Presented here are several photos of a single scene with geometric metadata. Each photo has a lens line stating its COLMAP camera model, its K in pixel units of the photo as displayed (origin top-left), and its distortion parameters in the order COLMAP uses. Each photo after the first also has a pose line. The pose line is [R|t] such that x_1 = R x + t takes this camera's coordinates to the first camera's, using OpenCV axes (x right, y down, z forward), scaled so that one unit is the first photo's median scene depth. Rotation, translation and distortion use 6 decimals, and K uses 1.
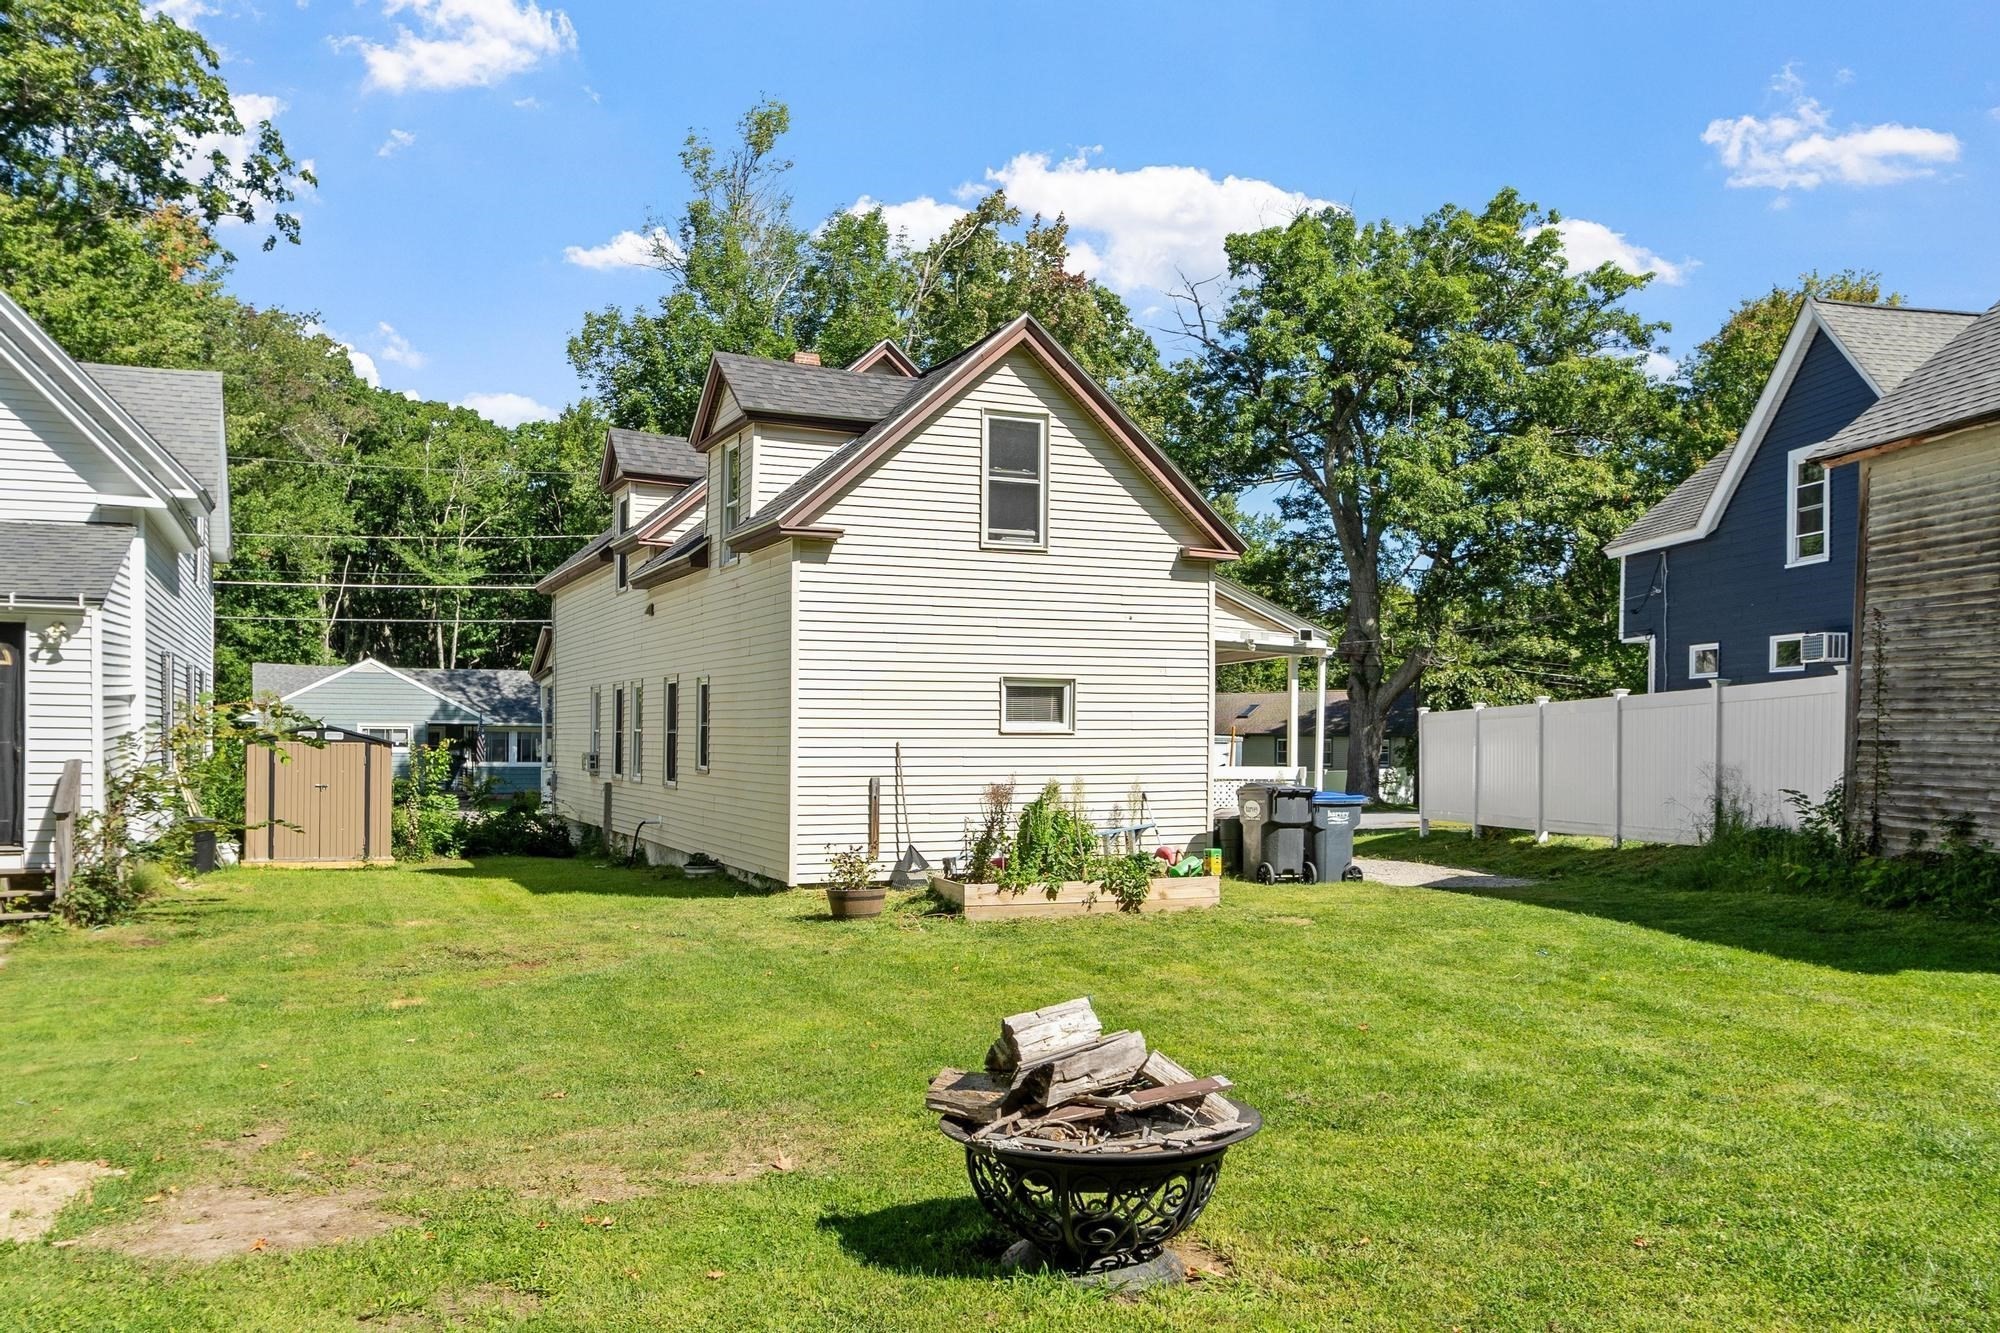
lens RADIAL K [[1610.8, 0, 999.4], [0, 1610.8, 675.5], [0, 0, 1]] dist [-0.008039, -0.001122]
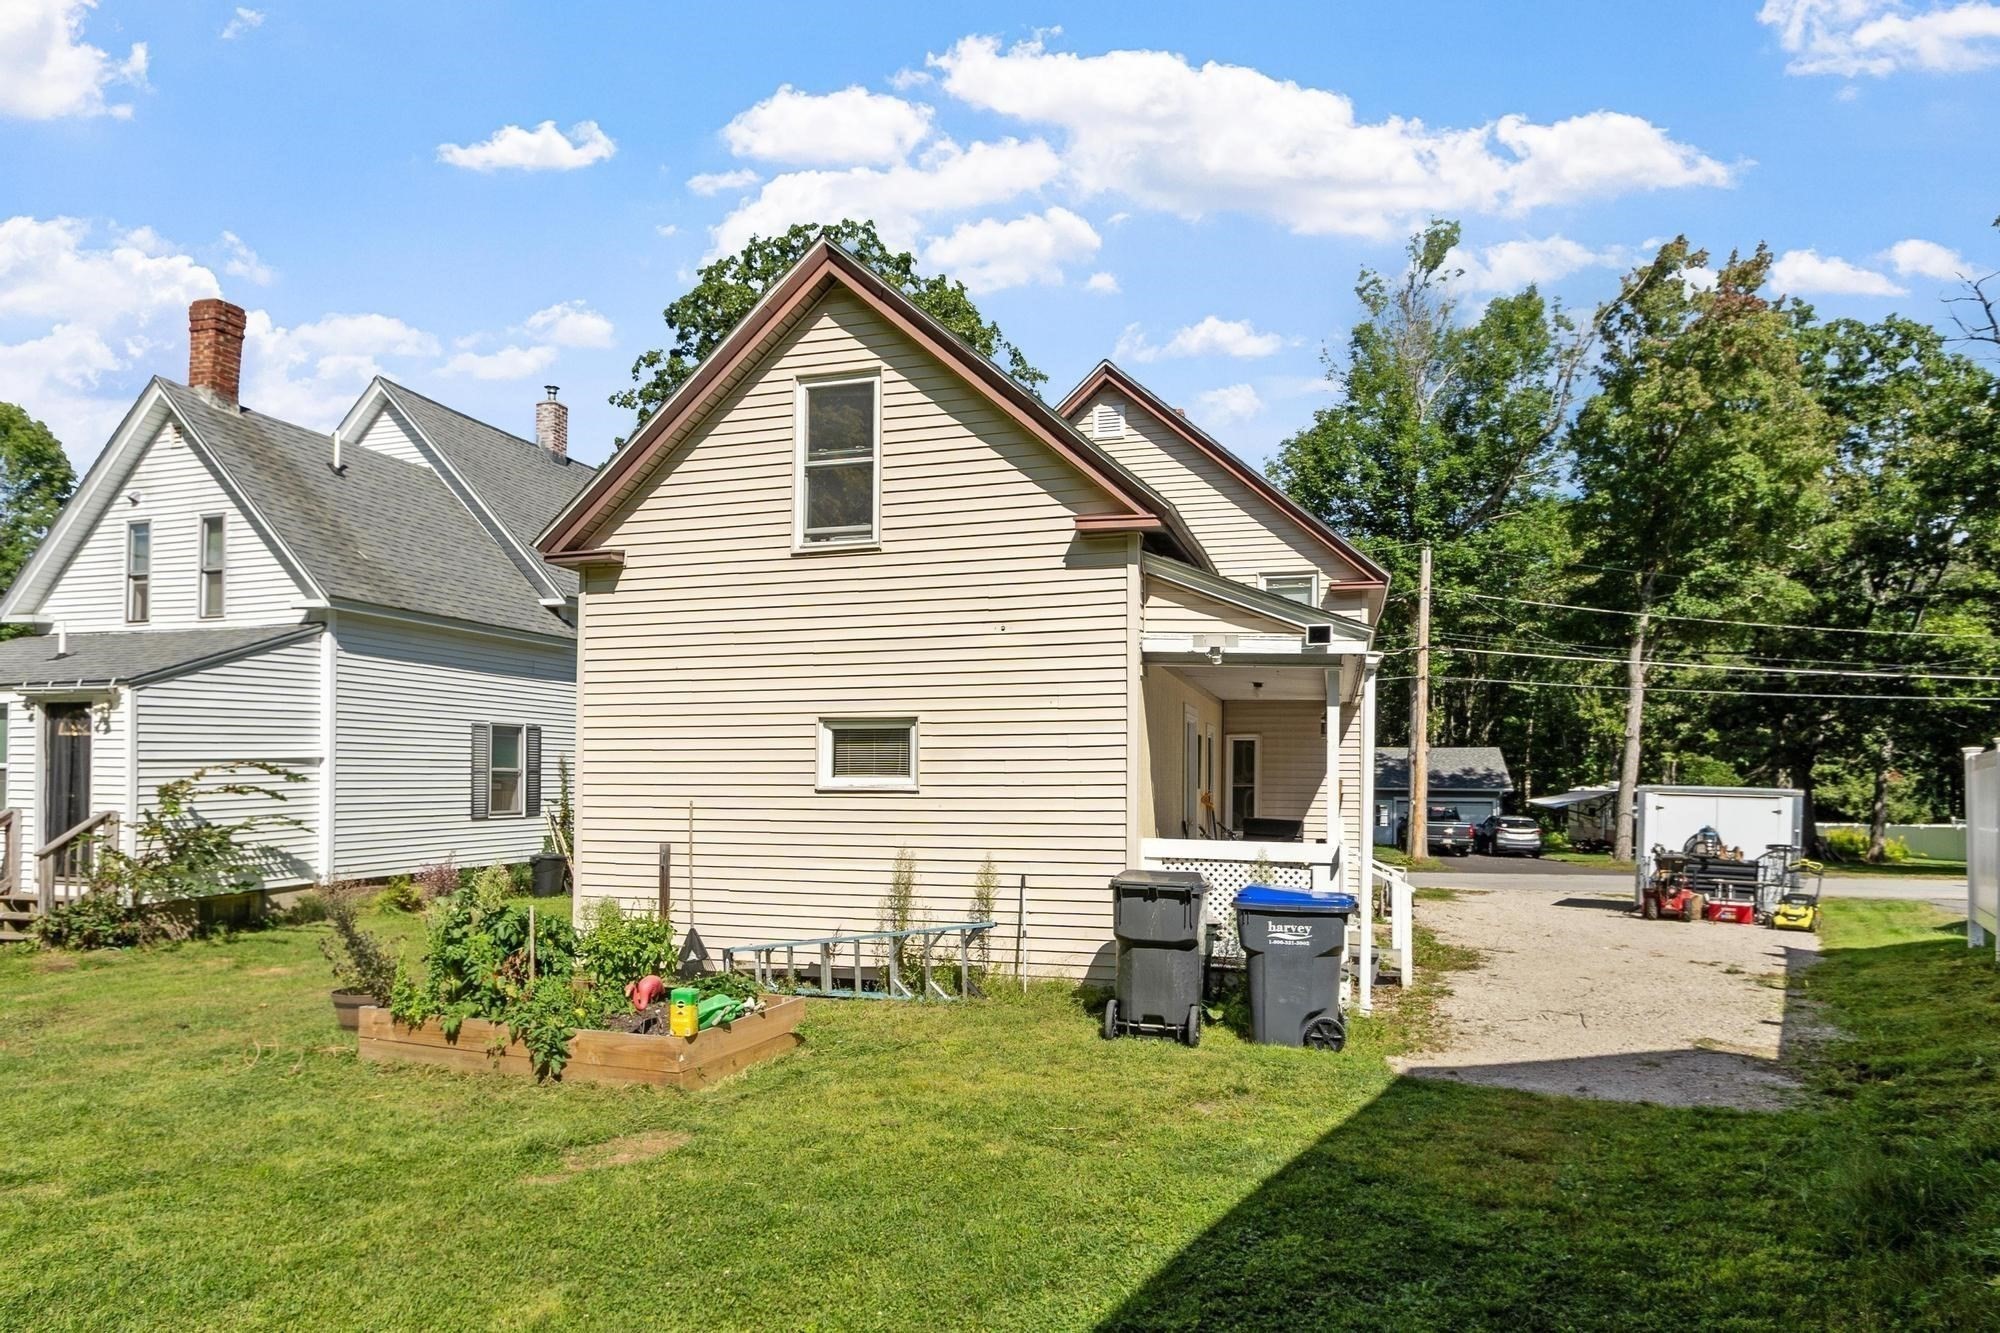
lens RADIAL K [[1117.5, 0, 1007.9], [0, 1117.5, 745.6], [0, 0, 1]] dist [0.002087, 0.000209]
pose [[0.761267, -0.020756, -0.648106, 0.412392], [0.025780, 0.999666, -0.001734, 0.017353], [0.647926, -0.015388, 0.761548, 0.639535]]
